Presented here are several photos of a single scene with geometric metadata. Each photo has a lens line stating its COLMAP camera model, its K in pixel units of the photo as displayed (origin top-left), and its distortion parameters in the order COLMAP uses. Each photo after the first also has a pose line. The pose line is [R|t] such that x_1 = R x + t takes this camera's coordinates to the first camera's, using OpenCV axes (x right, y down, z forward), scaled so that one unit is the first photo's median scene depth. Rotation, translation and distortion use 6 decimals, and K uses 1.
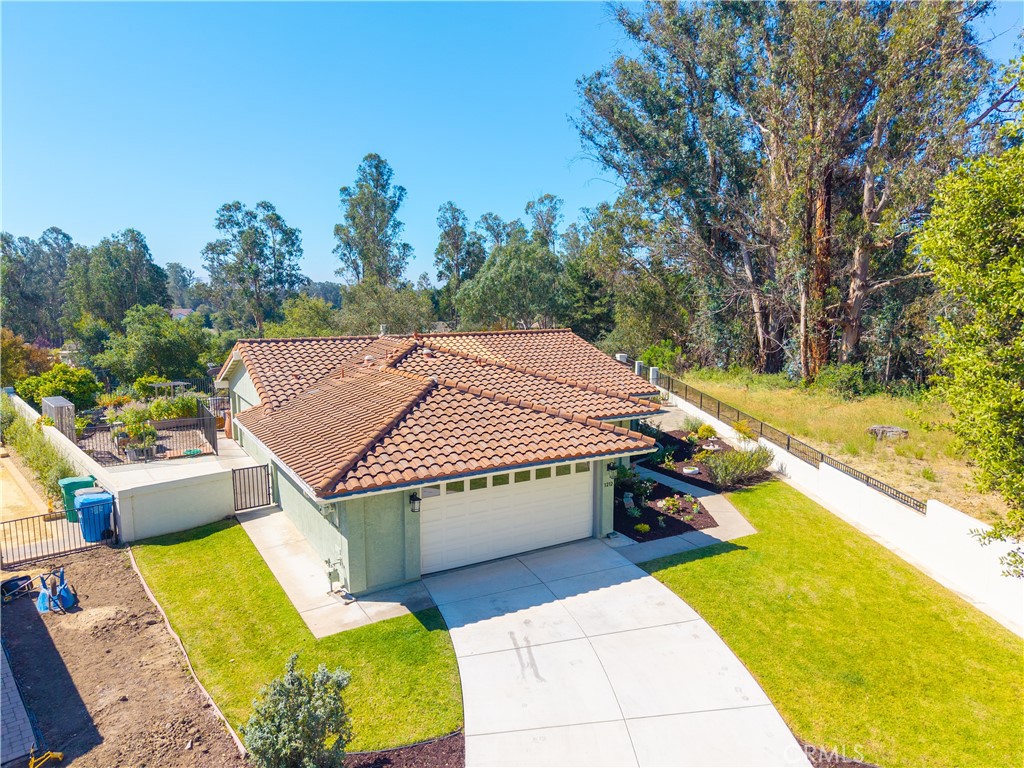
lens RADIAL K [[687.2, 0, 511.5], [0, 687.2, 385.9], [0, 0, 1]] dist [0.014970, -0.020360]
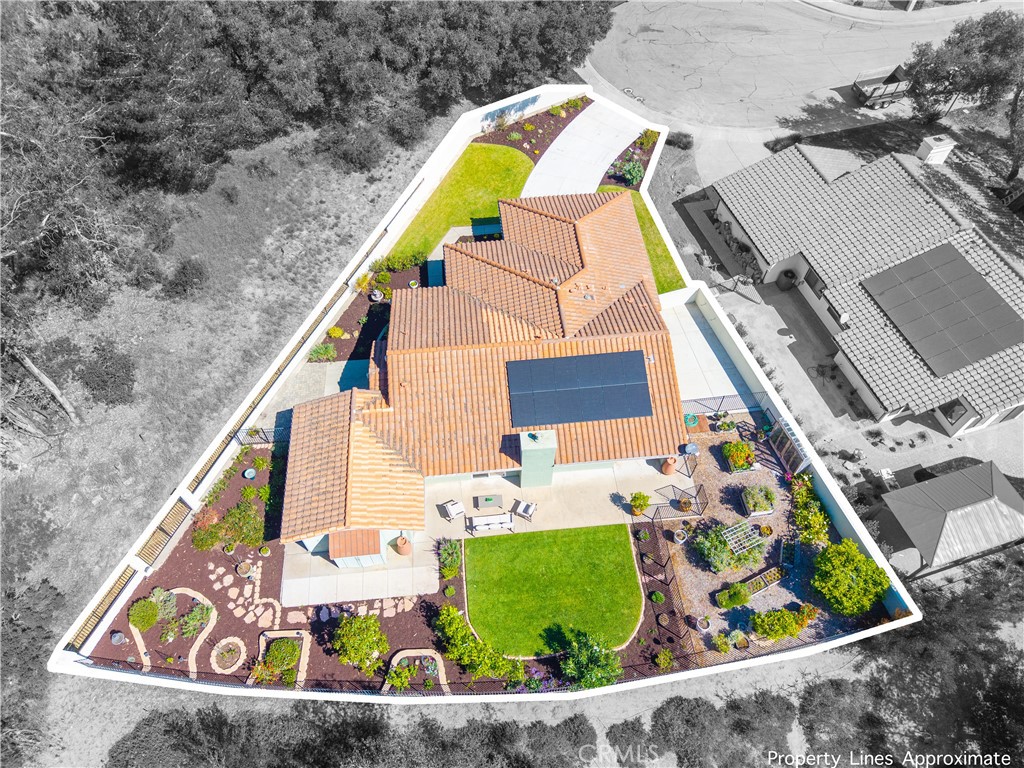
lens RADIAL K [[687.2, 0, 516.0], [0, 687.2, 377.2], [0, 0, 1]] dist [0.014970, -0.020360]
pose [[-0.907674, -0.348048, 0.234501, -0.699788], [0.051163, 0.462828, 0.884970, -1.927572], [-0.416546, 0.815262, -0.402290, 2.621075]]
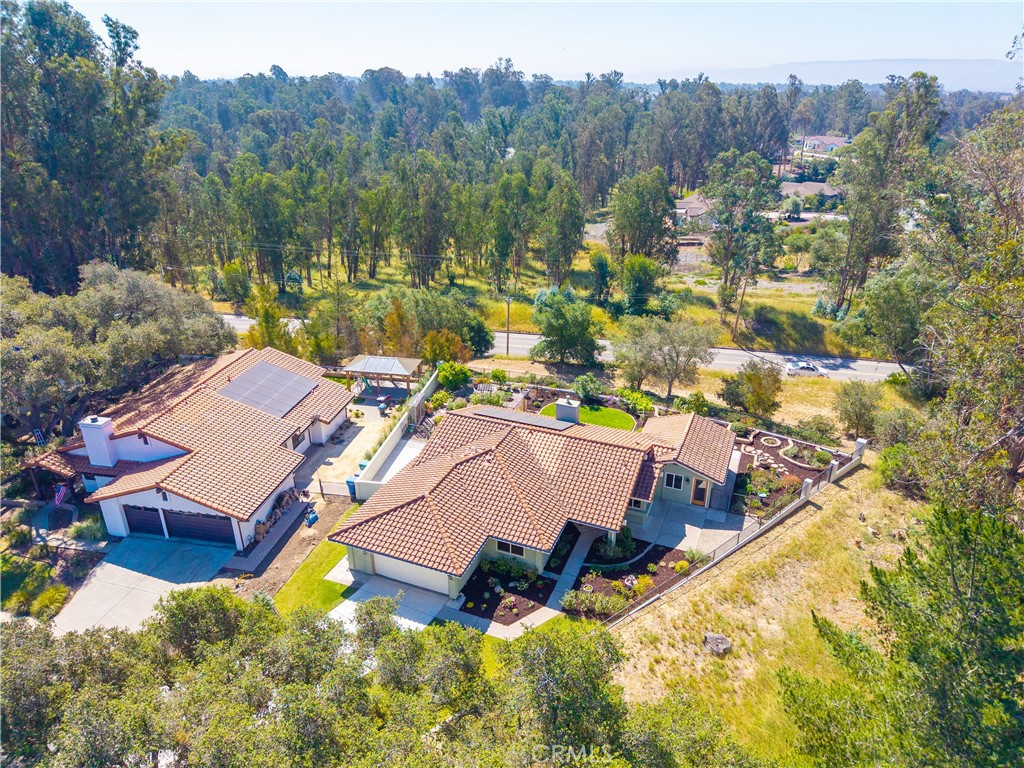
lens RADIAL K [[687.2, 0, 514.3], [0, 687.2, 383.9], [0, 0, 1]] dist [0.014970, -0.020360]
pose [[0.600177, 0.326924, -0.730006, 1.704116], [-0.111956, 0.938009, 0.328031, -1.206867], [0.791993, -0.115148, 0.599573, -0.057460]]
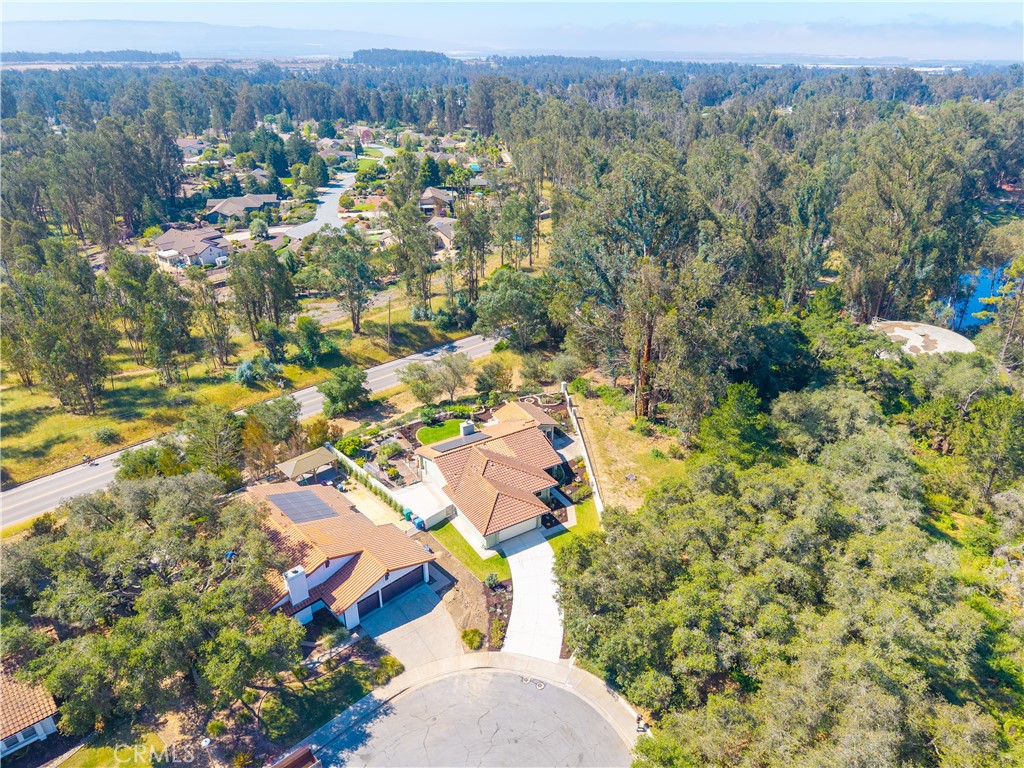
lens RADIAL K [[687.2, 0, 513.2], [0, 687.2, 374.5], [0, 0, 1]] dist [0.014970, -0.020360]
pose [[0.999710, -0.004341, 0.023690, -0.131162], [-0.003136, 0.951793, 0.306724, -2.138651], [-0.023879, -0.306710, 0.951504, -2.968777]]
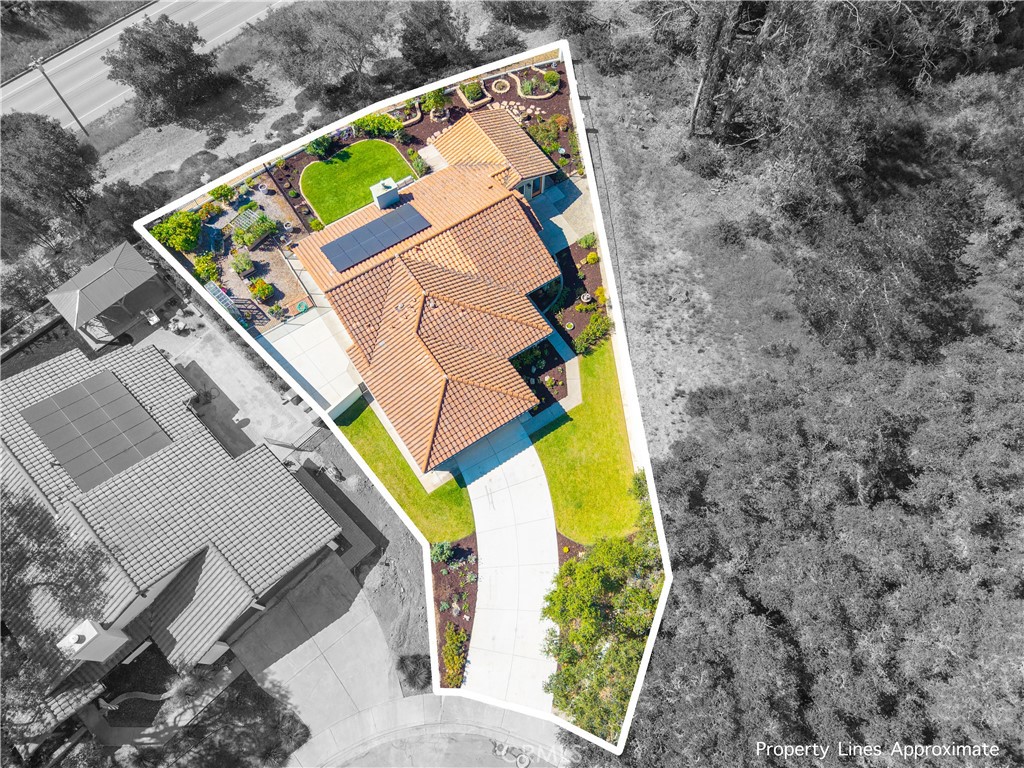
lens RADIAL K [[687.2, 0, 520.4], [0, 687.2, 388.8], [0, 0, 1]] dist [0.014970, -0.020360]
pose [[0.998135, -0.050462, 0.034343, 0.059761], [-0.002445, 0.529127, 0.848539, -2.136702], [-0.060990, -0.847041, 0.528017, -0.285636]]
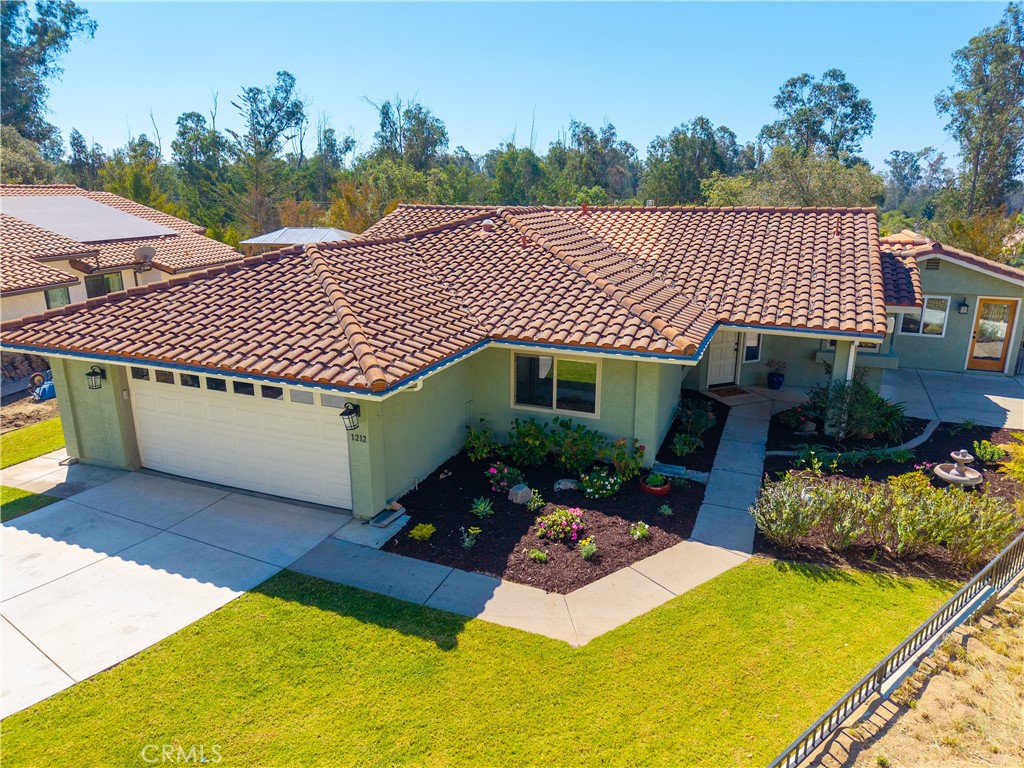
lens RADIAL K [[687.2, 0, 513.0], [0, 687.2, 387.1], [0, 0, 1]] dist [0.014970, -0.020360]
pose [[0.599241, 0.218835, -0.770079, 0.712851], [-0.108863, 0.975254, 0.192428, -0.032339], [0.793133, -0.031478, 0.608235, 0.783948]]
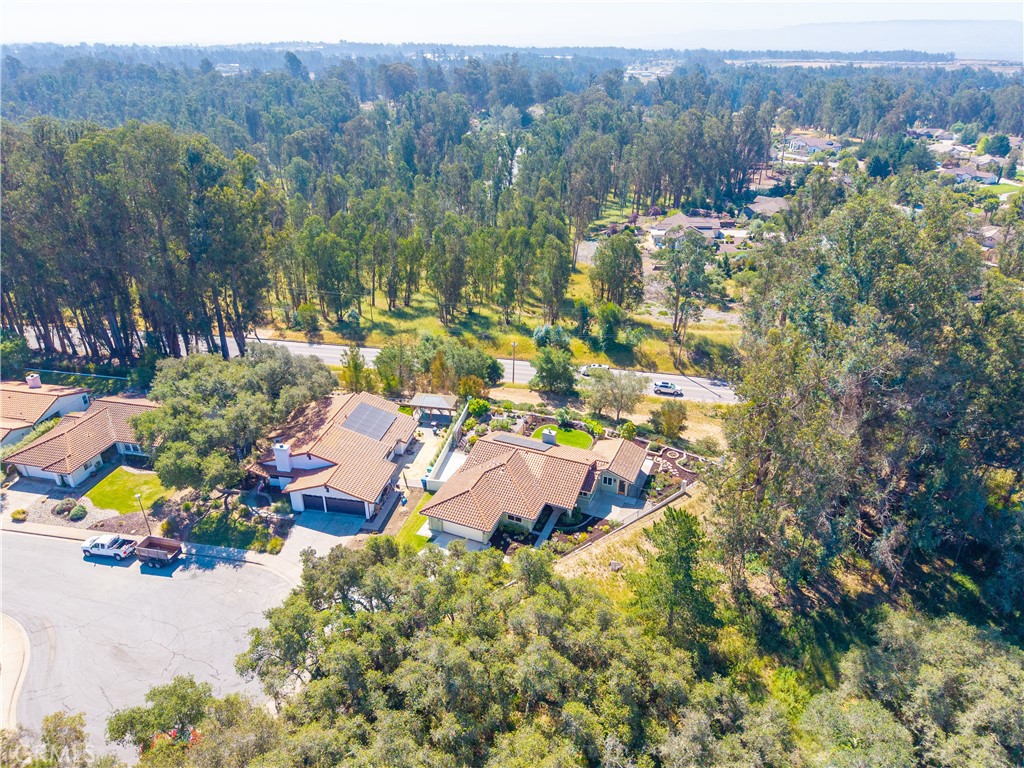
lens RADIAL K [[687.2, 0, 514.7], [0, 687.2, 379.1], [0, 0, 1]] dist [0.014970, -0.020360]
pose [[0.593789, 0.355897, -0.721631, 3.064410], [-0.110716, 0.924468, 0.364831, -2.374211], [0.796967, -0.136736, 0.588343, -1.227330]]
